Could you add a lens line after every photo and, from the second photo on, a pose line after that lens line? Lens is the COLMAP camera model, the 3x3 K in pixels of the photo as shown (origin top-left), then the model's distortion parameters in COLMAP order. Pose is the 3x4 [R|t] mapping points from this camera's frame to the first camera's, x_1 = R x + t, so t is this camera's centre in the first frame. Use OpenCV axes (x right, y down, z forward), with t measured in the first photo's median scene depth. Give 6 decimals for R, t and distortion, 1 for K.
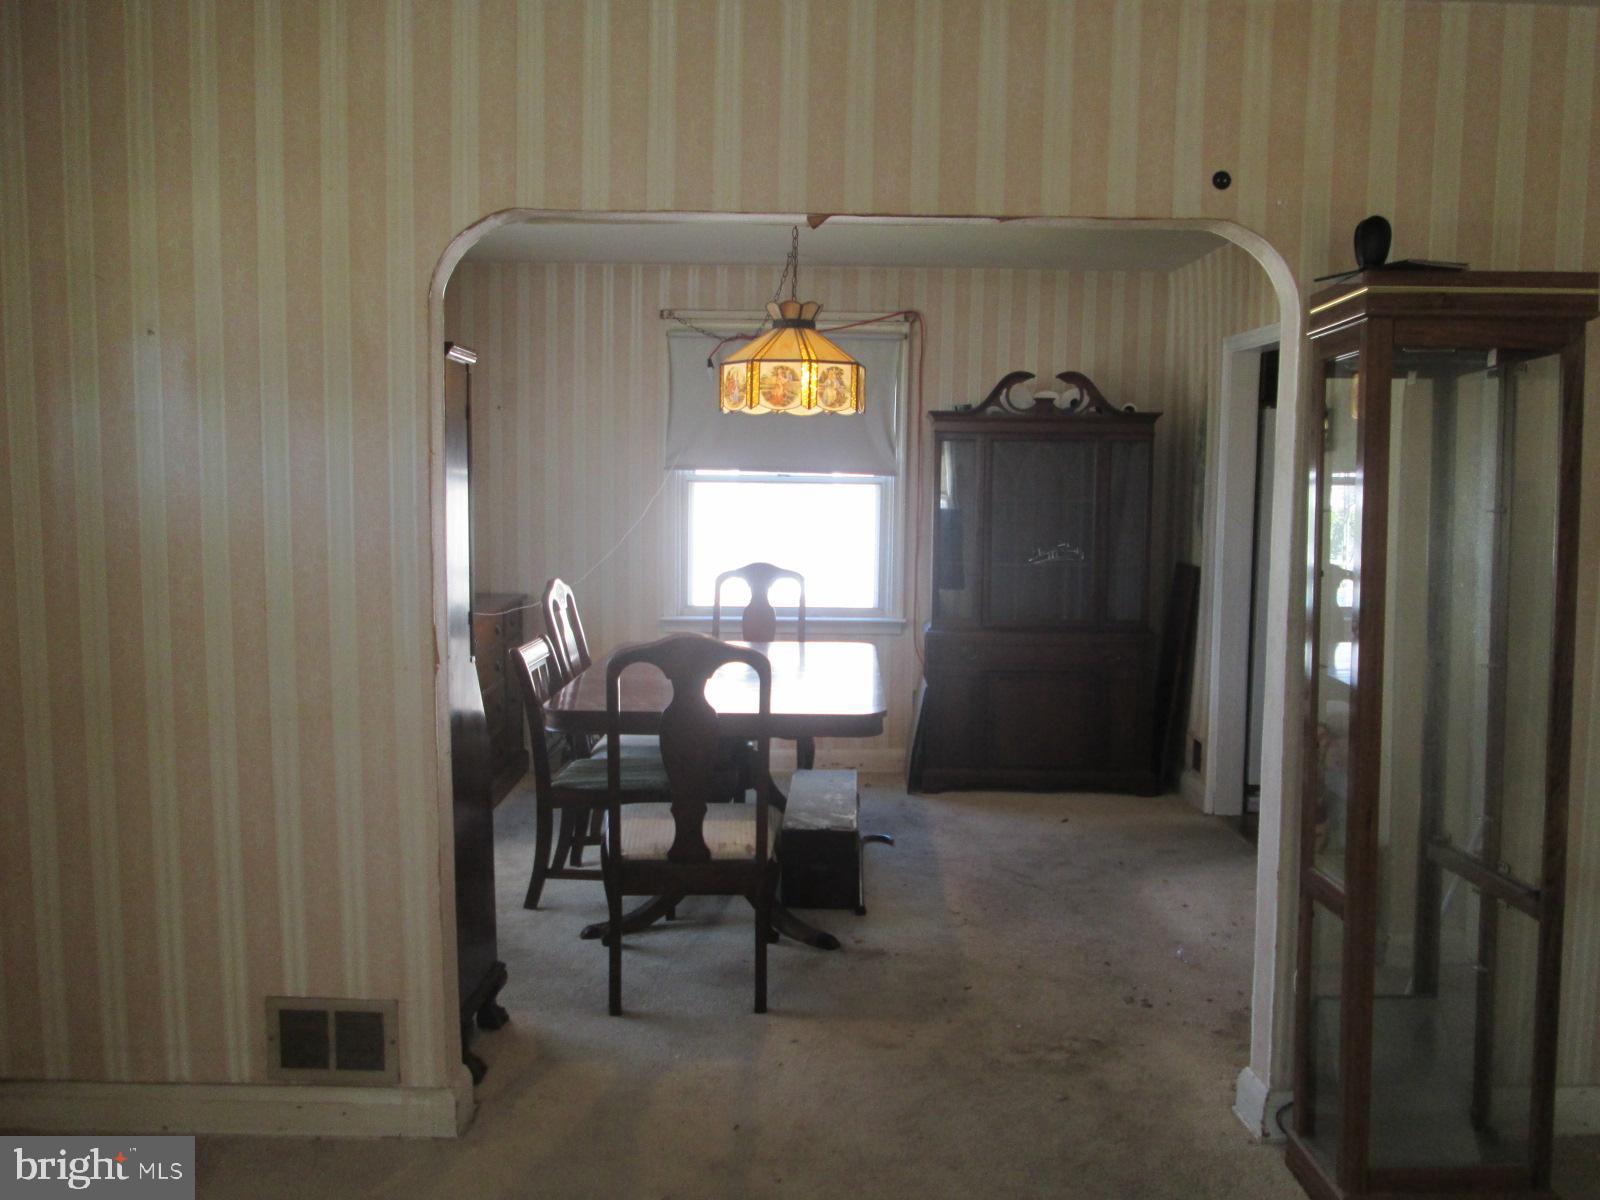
lens RADIAL K [[1291.3, 0, 800.0], [0, 1291.3, 600.0], [0, 0, 1]] dist [-0.000124, 0.004014]
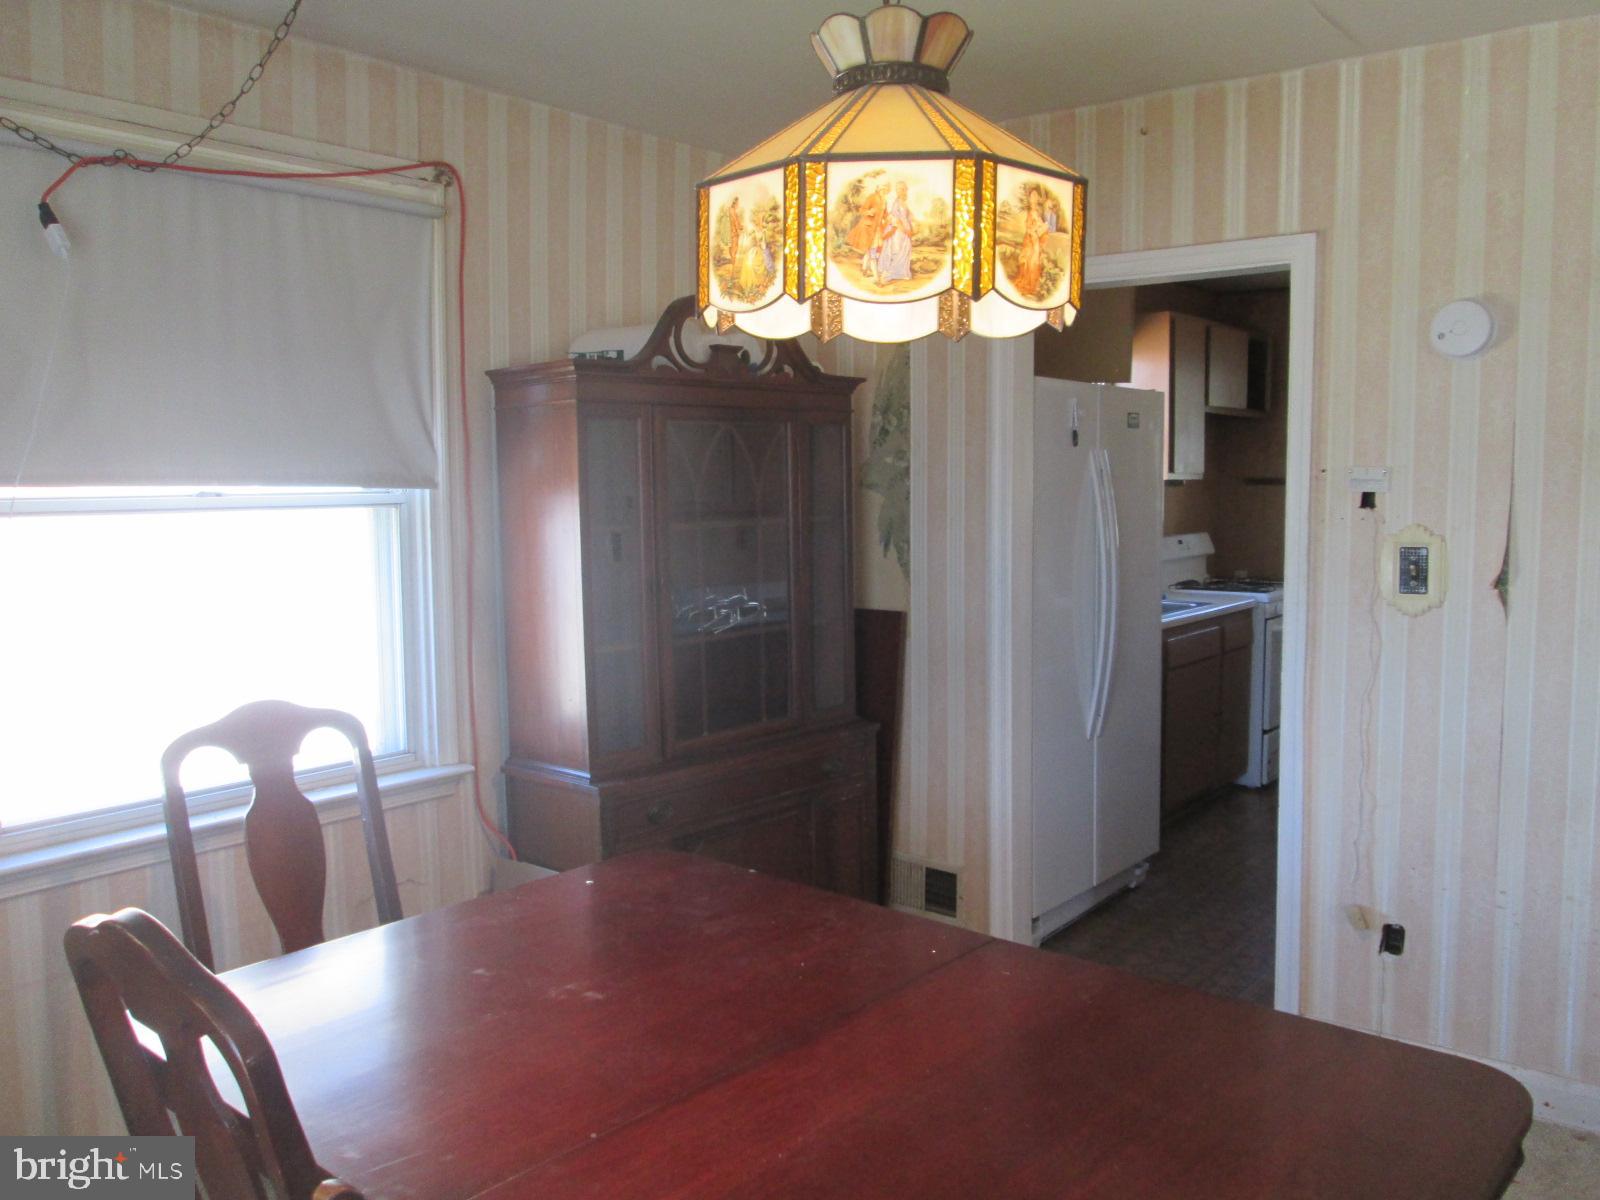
lens RADIAL K [[1291.5, 0, 743.2], [0, 1291.5, 600.3], [0, 0, 1]] dist [0.001913, 0.001611]
pose [[0.674021, -0.091618, 0.733009, -0.231714], [0.086573, 0.995238, 0.044788, -0.067168], [-0.733622, 0.033271, 0.678743, 0.595257]]
